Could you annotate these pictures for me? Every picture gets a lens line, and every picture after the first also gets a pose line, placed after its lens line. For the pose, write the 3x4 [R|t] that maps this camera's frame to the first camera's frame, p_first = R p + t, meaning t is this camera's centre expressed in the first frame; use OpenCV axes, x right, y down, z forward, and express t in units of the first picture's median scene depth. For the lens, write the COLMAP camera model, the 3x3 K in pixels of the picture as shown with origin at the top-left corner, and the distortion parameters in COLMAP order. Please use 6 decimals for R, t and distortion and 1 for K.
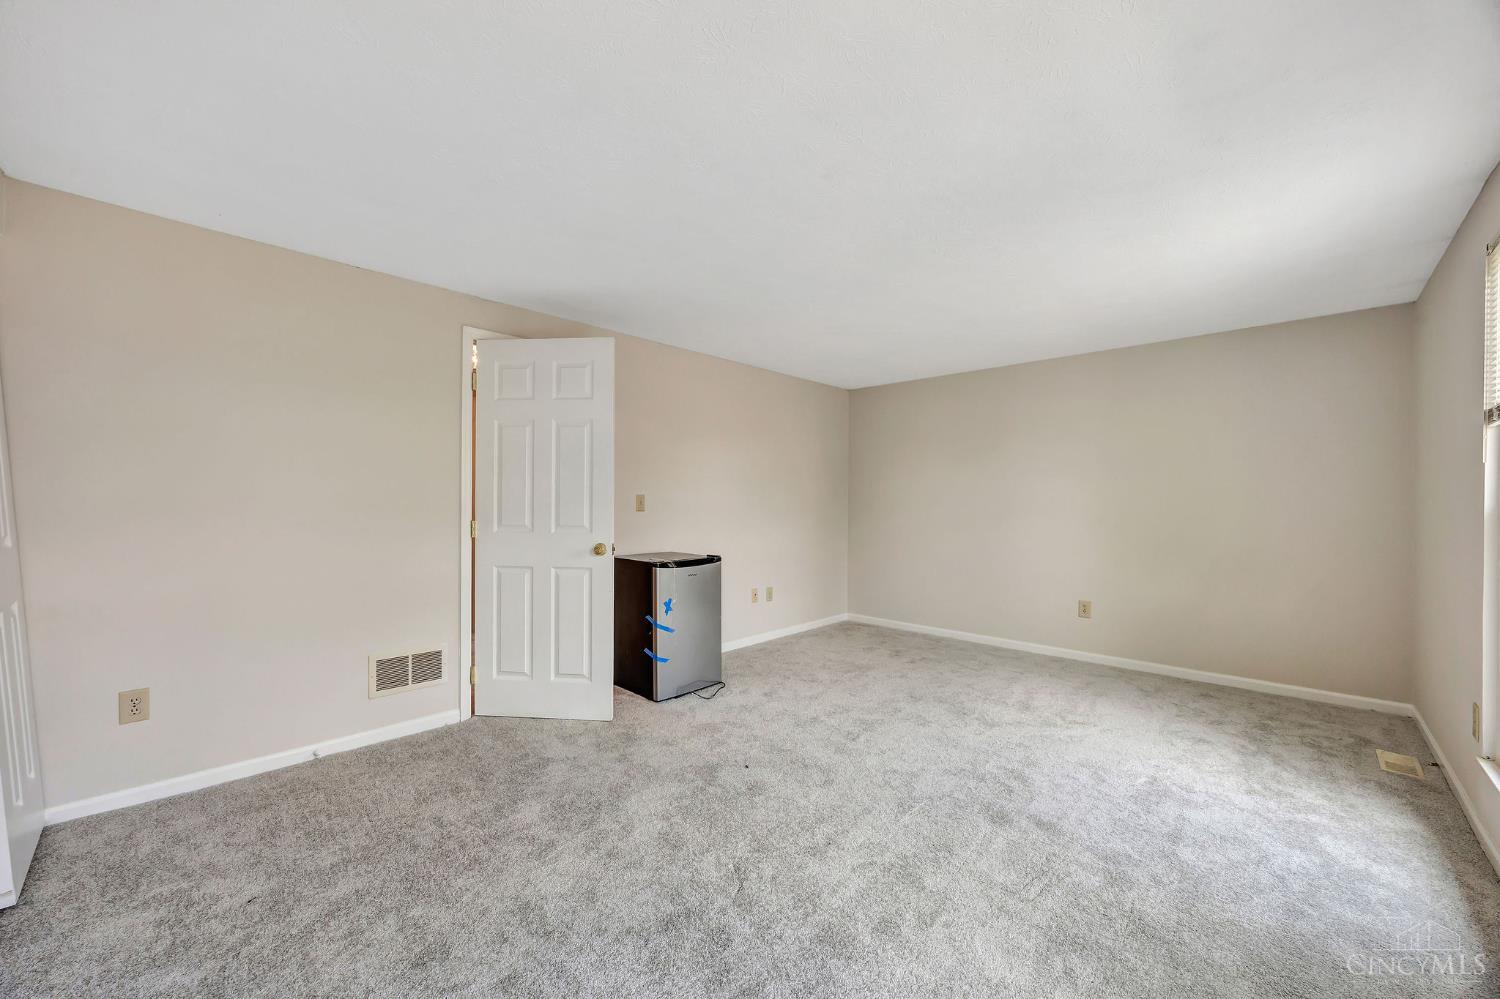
lens RADIAL K [[575.6, 0, 754.9], [0, 575.6, 500.5], [0, 0, 1]] dist [-0.001558, -0.000270]
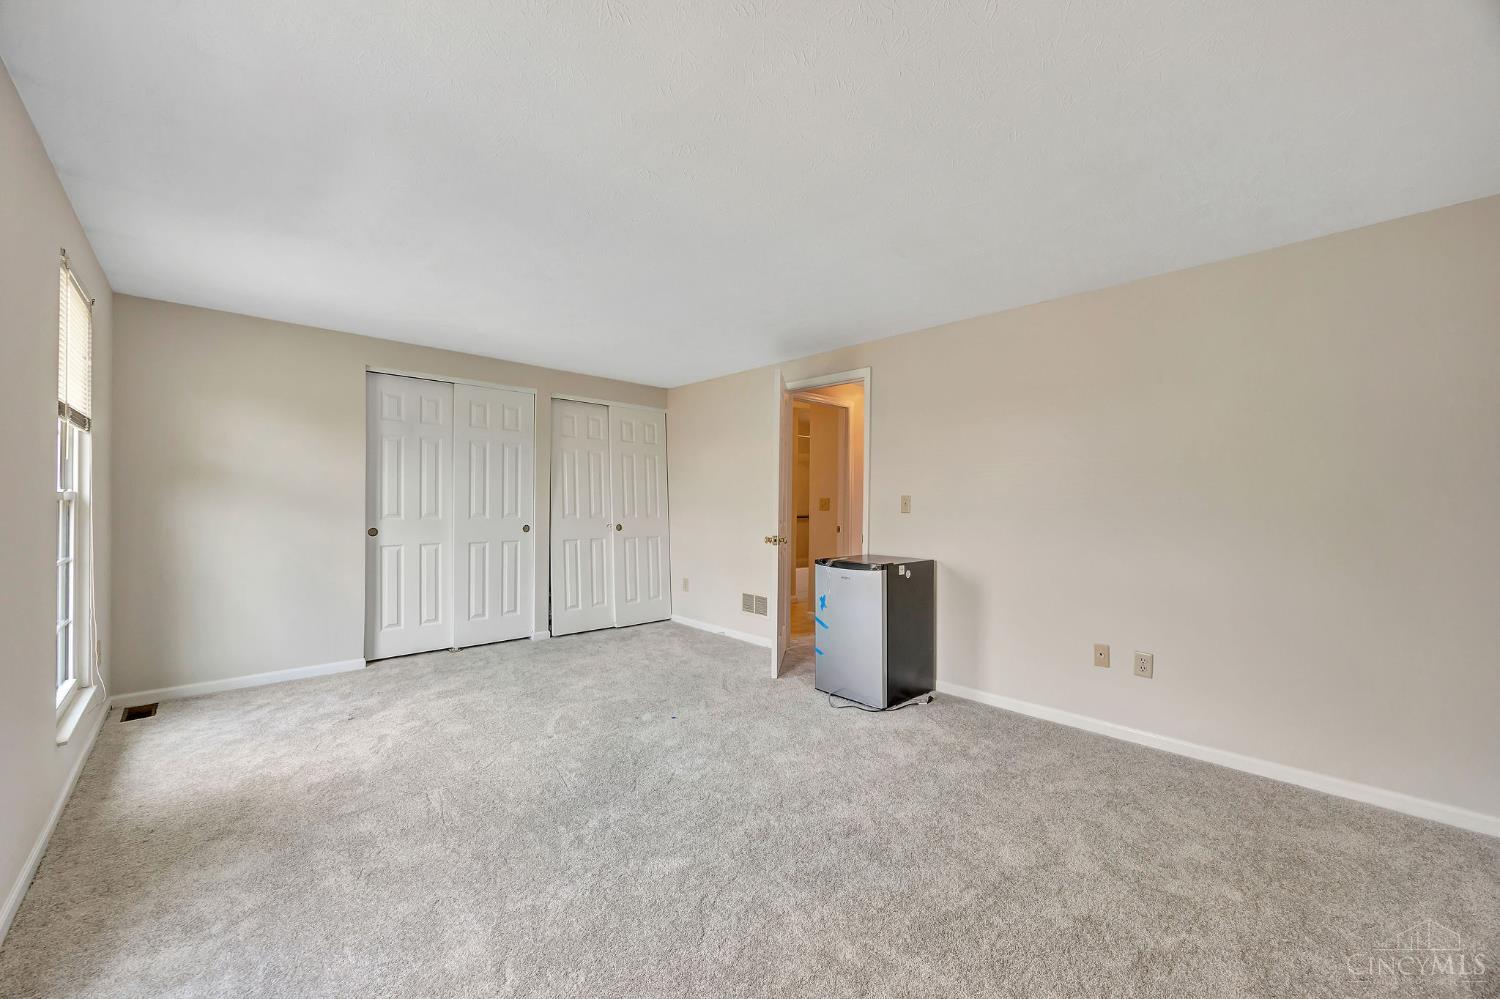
lens RADIAL K [[575.6, 0, 754.9], [0, 575.6, 498.8], [0, 0, 1]] dist [-0.001558, -0.000270]
pose [[-0.041626, -0.001320, -0.999132, 0.771944], [-0.000932, 0.999999, -0.001282, -0.003237], [0.999133, 0.000878, -0.041627, 0.788646]]
